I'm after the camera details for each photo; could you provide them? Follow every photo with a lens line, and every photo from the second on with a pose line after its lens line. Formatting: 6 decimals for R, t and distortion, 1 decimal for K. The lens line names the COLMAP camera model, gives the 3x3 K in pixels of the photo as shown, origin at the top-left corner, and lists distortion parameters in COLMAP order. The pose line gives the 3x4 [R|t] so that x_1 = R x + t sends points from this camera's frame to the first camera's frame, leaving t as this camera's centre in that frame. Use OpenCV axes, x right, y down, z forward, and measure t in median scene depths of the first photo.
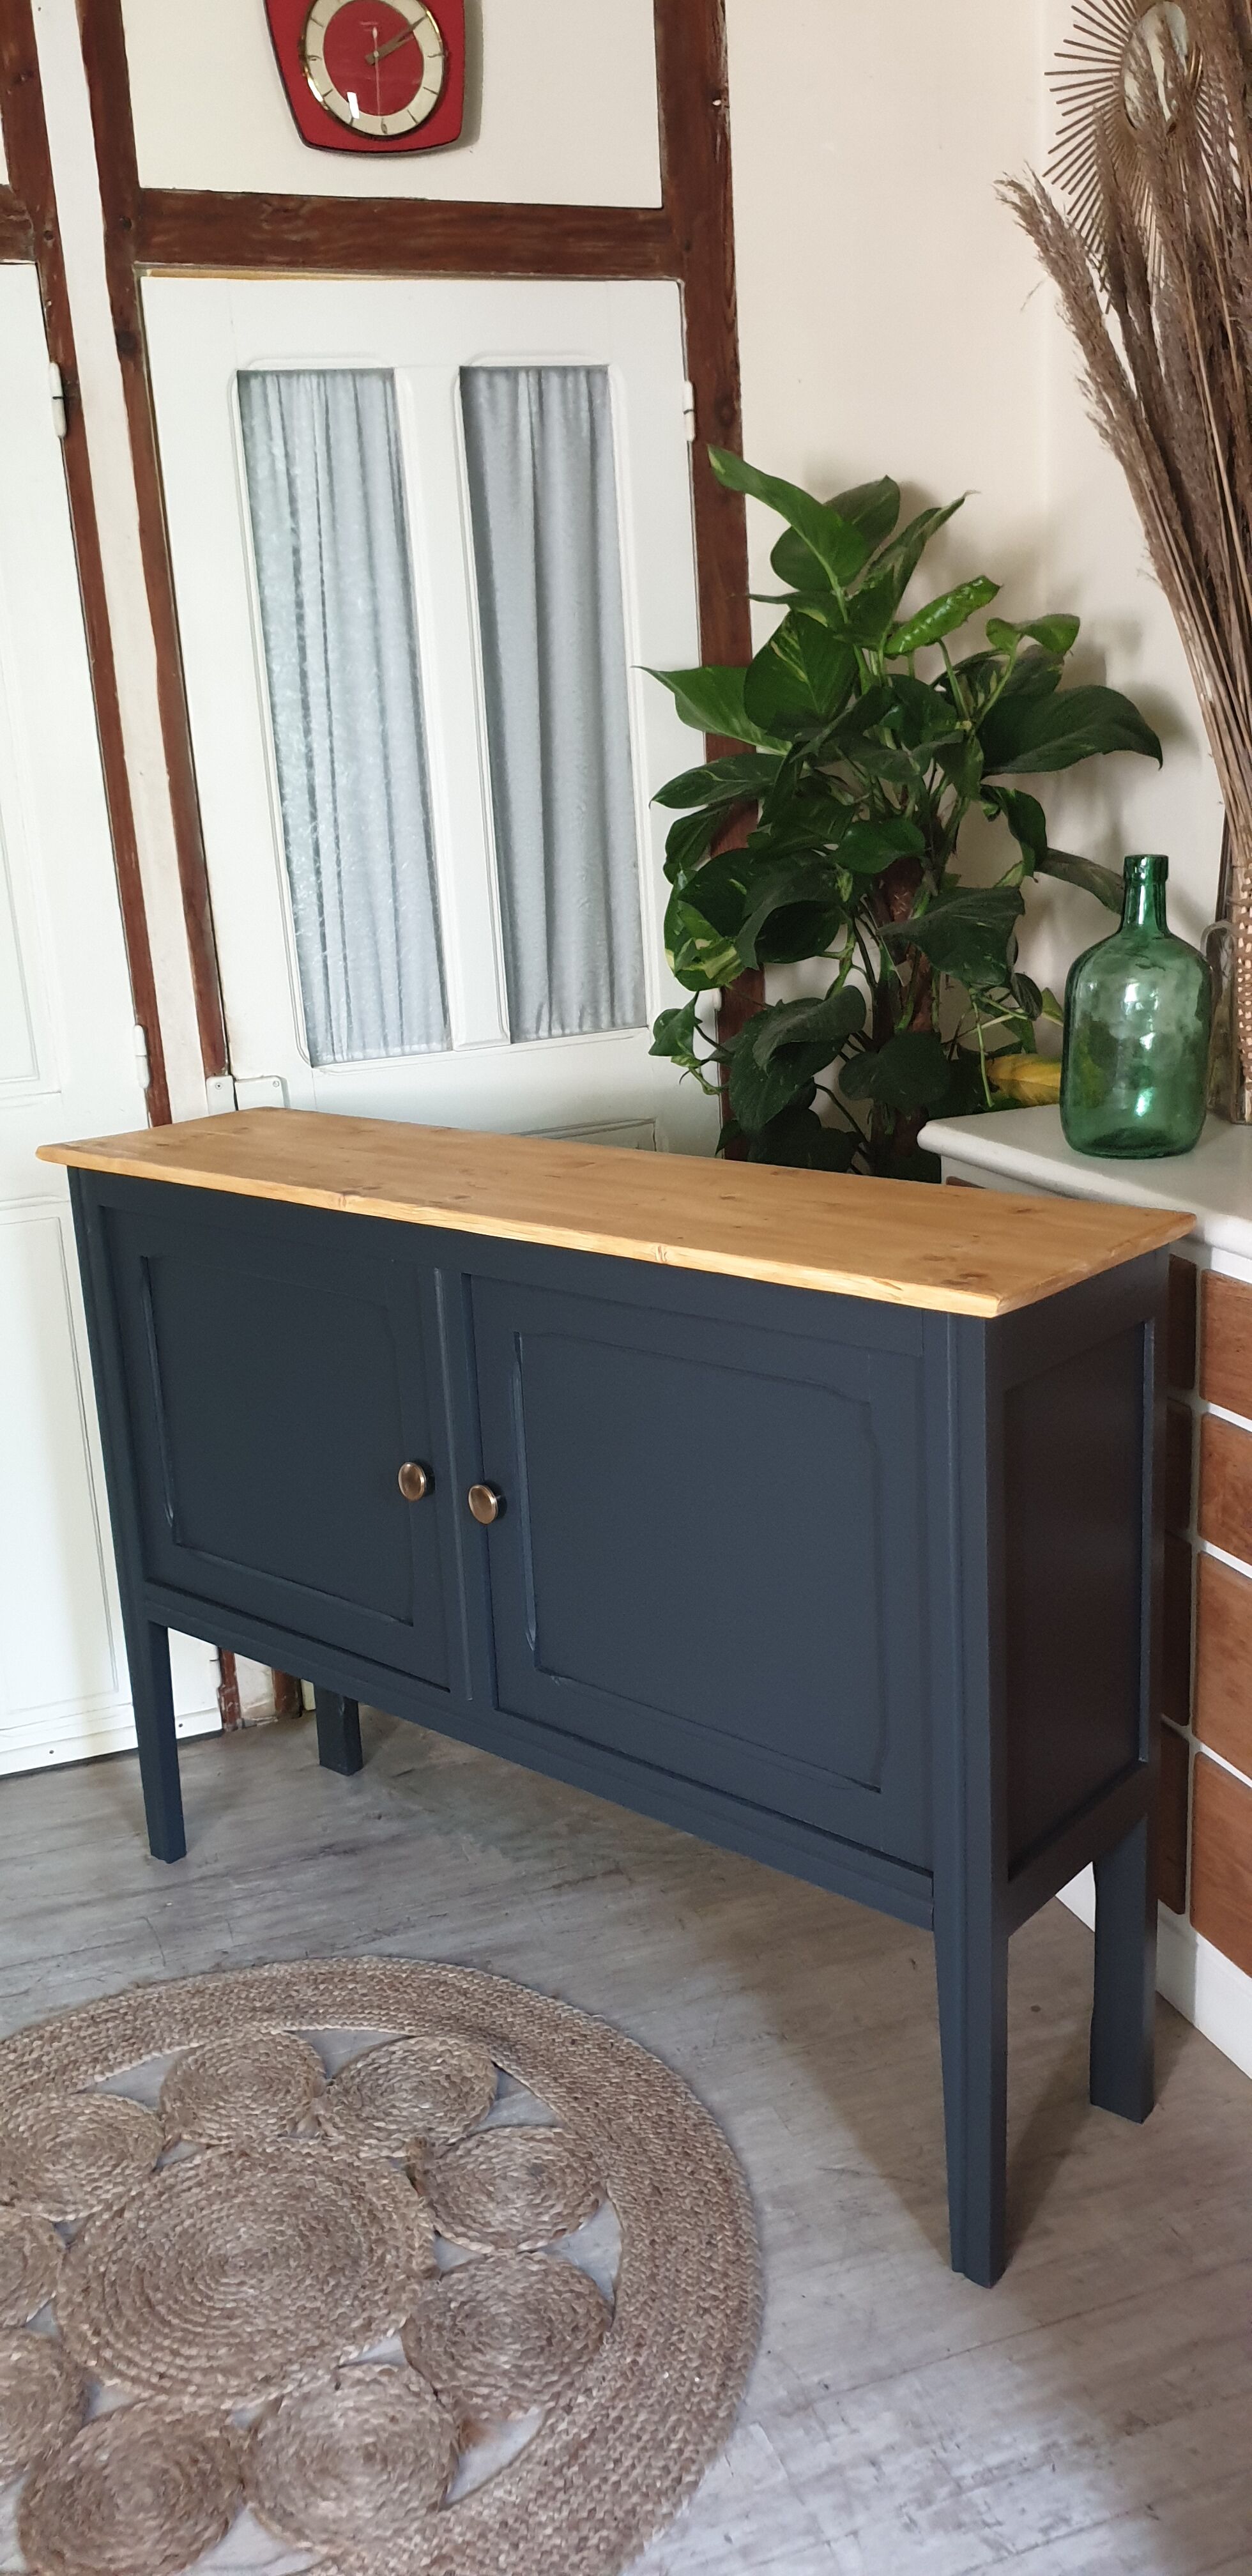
lens RADIAL K [[1991.8, 0, 663.2], [0, 1991.8, 1265.8], [0, 0, 1]] dist [0.025539, -0.023434]
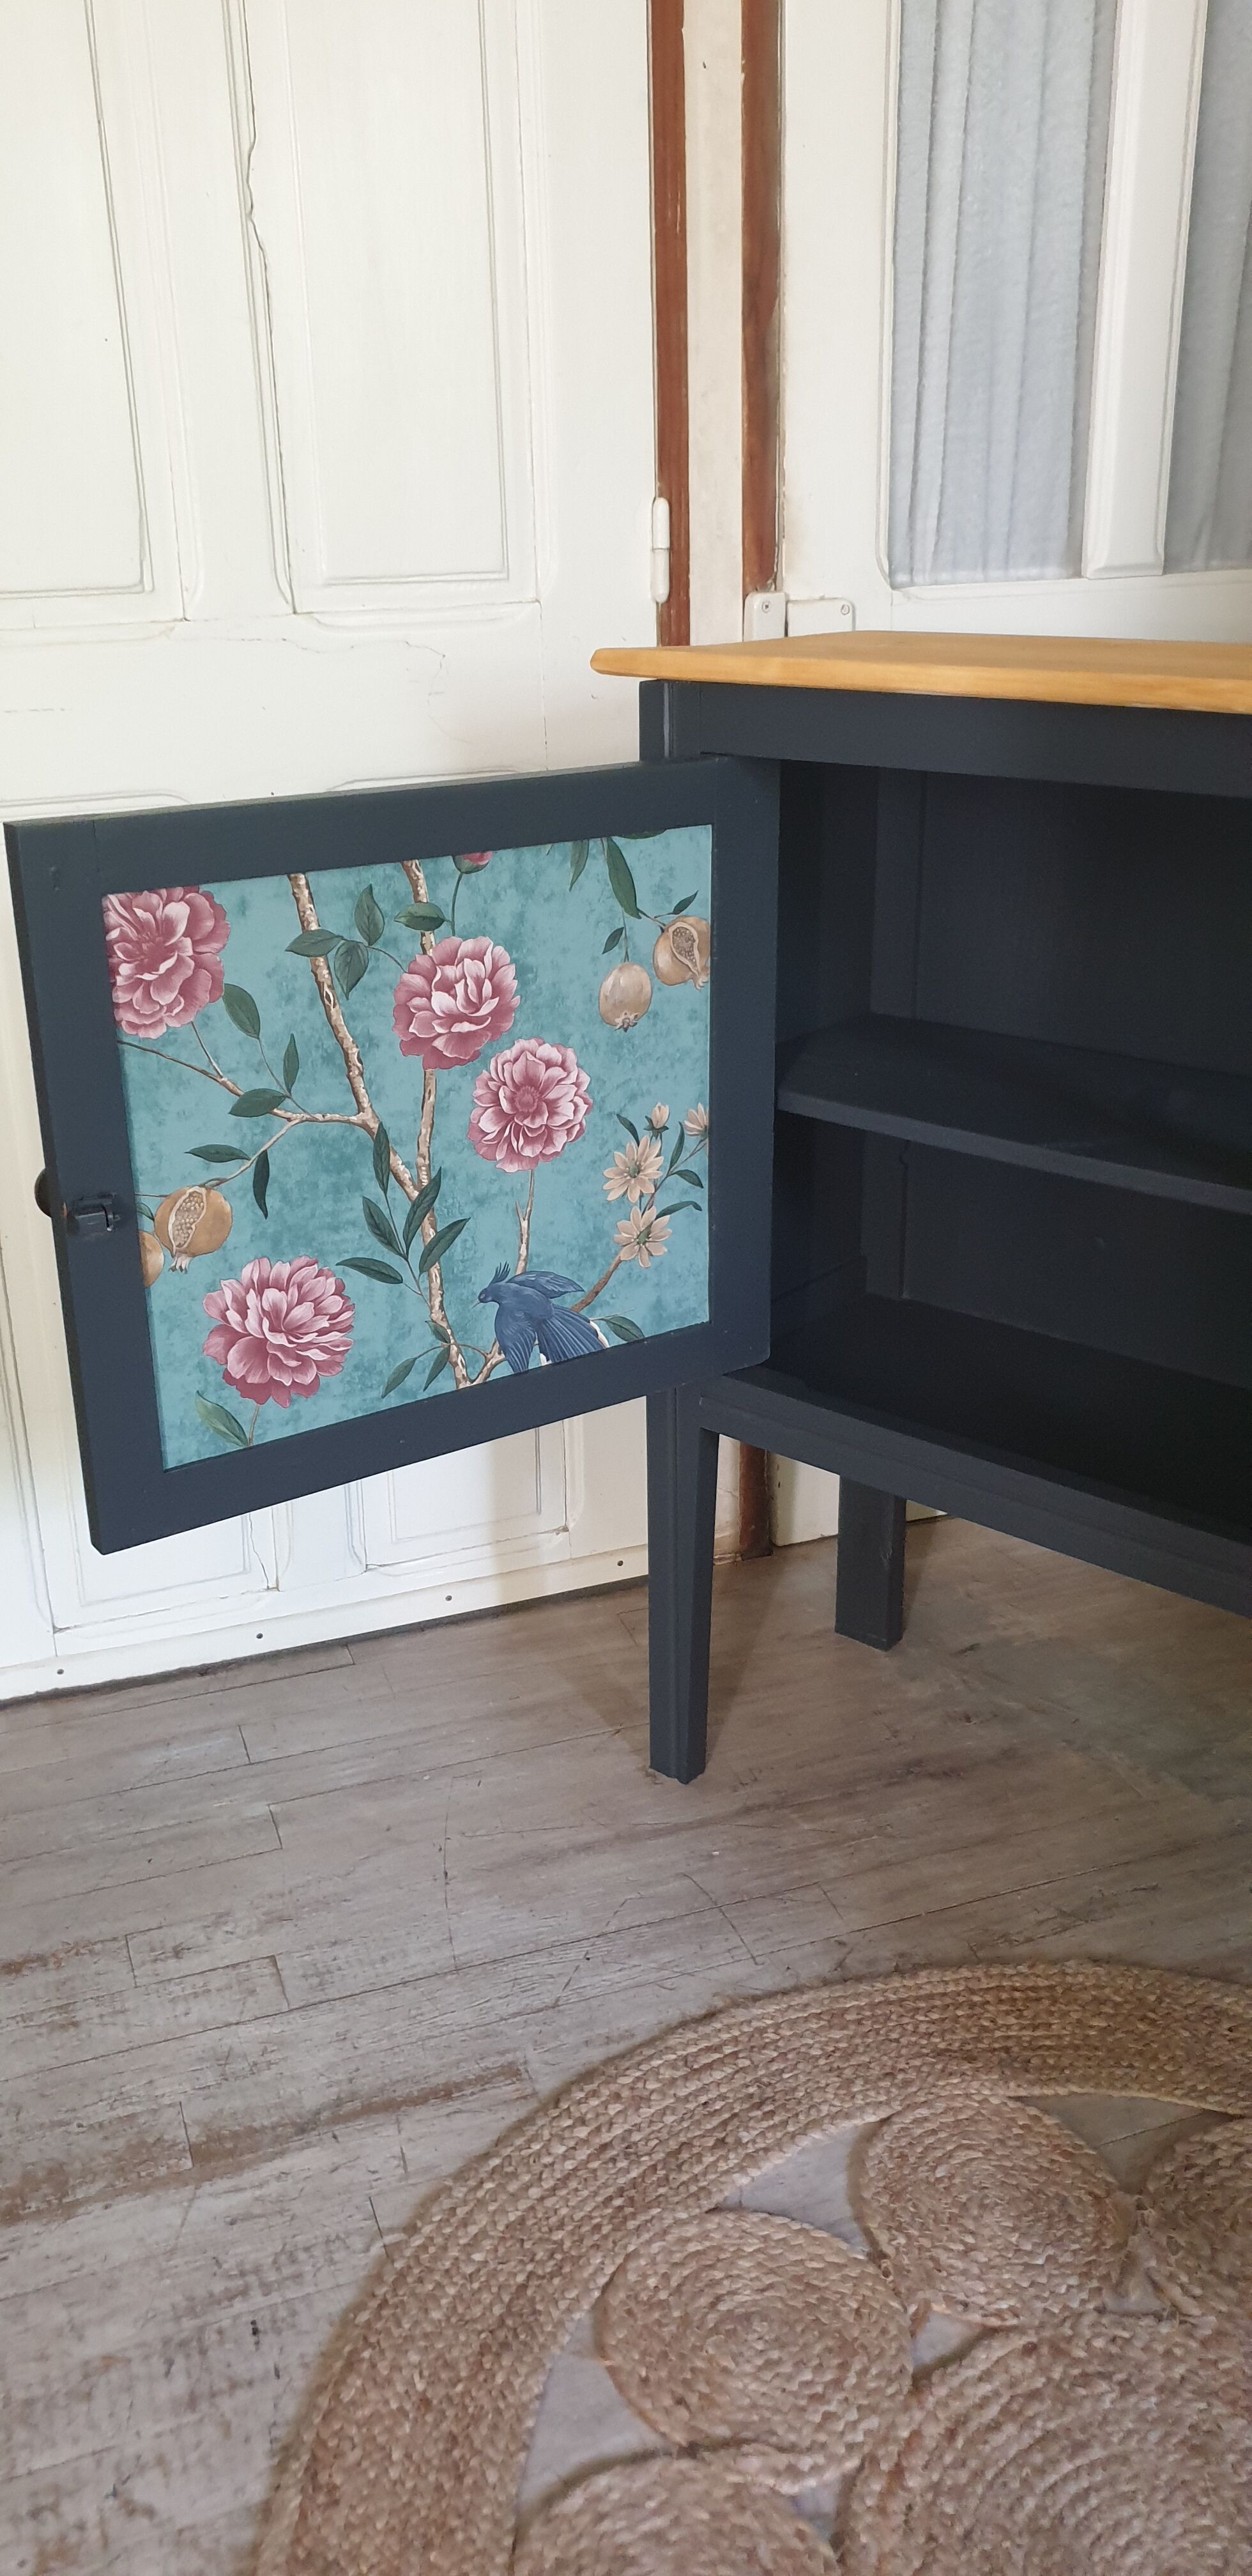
lens RADIAL K [[1991.8, 0, 669.5], [0, 1991.8, 1222.8], [0, 0, 1]] dist [0.025539, -0.023434]
pose [[0.999160, 0.032462, 0.025015, -0.286768], [-0.034757, 0.994625, 0.097532, 0.050453], [-0.021714, -0.098319, 0.994918, 0.370049]]
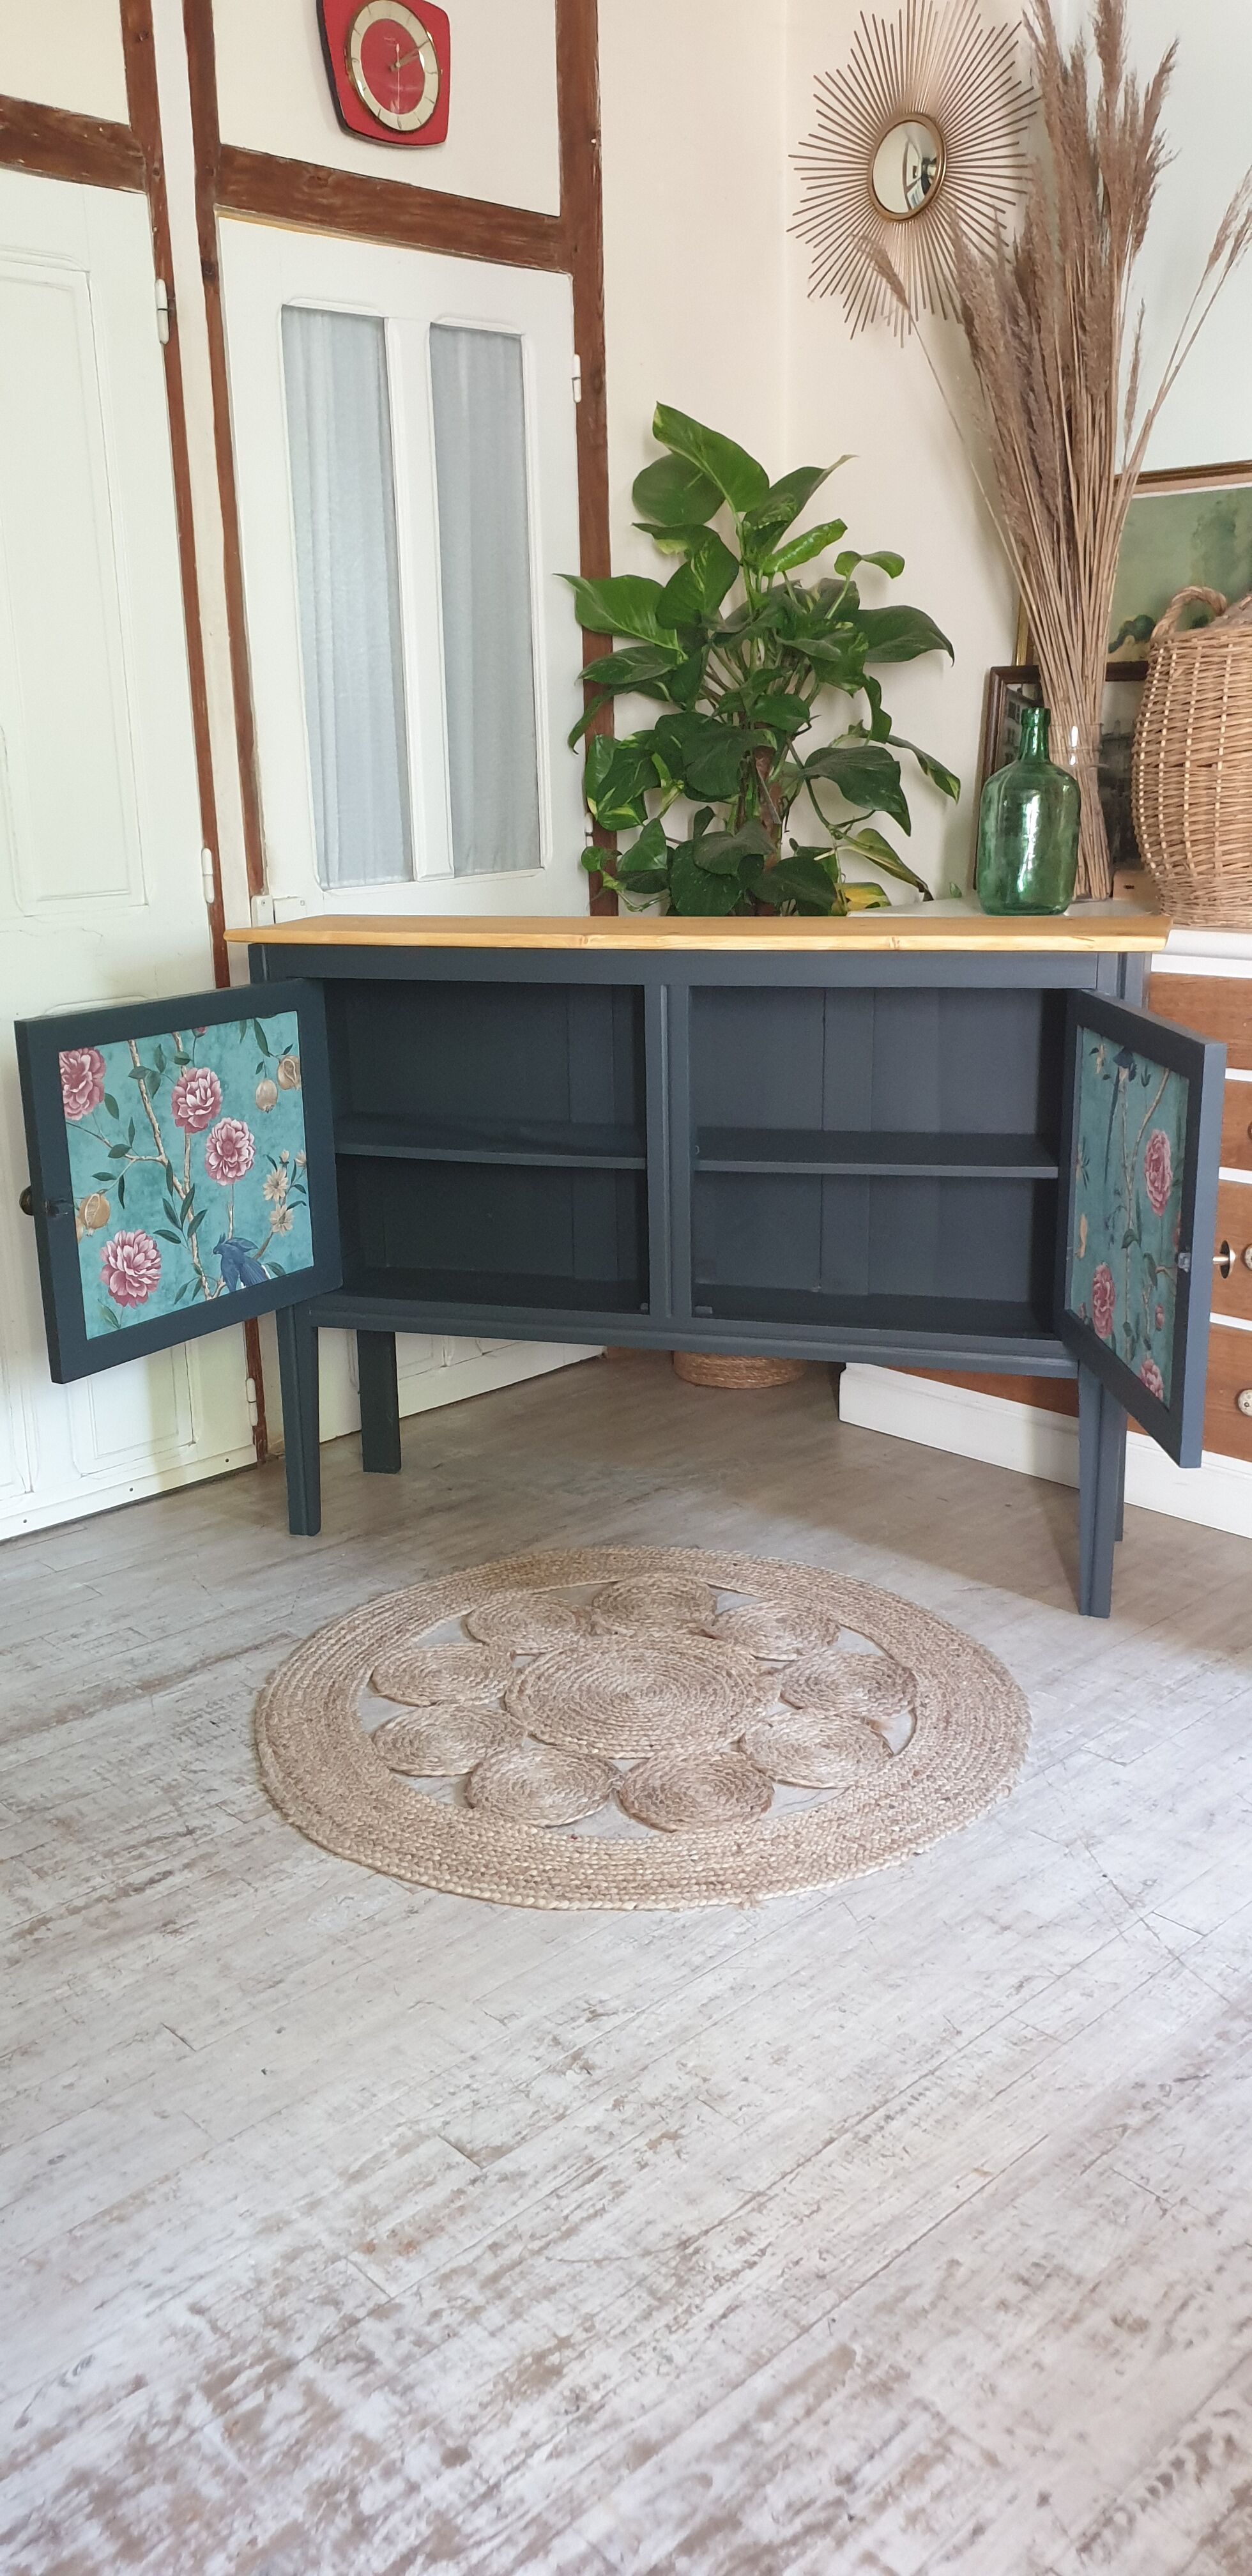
lens RADIAL K [[1991.8, 0, 612.1], [0, 1991.8, 1294.5], [0, 0, 1]] dist [0.025539, -0.023434]
pose [[0.915117, -0.077098, 0.395749, -0.570308], [0.077733, 0.996869, 0.014460, 0.155648], [-0.395625, 0.017530, 0.918245, -0.193664]]
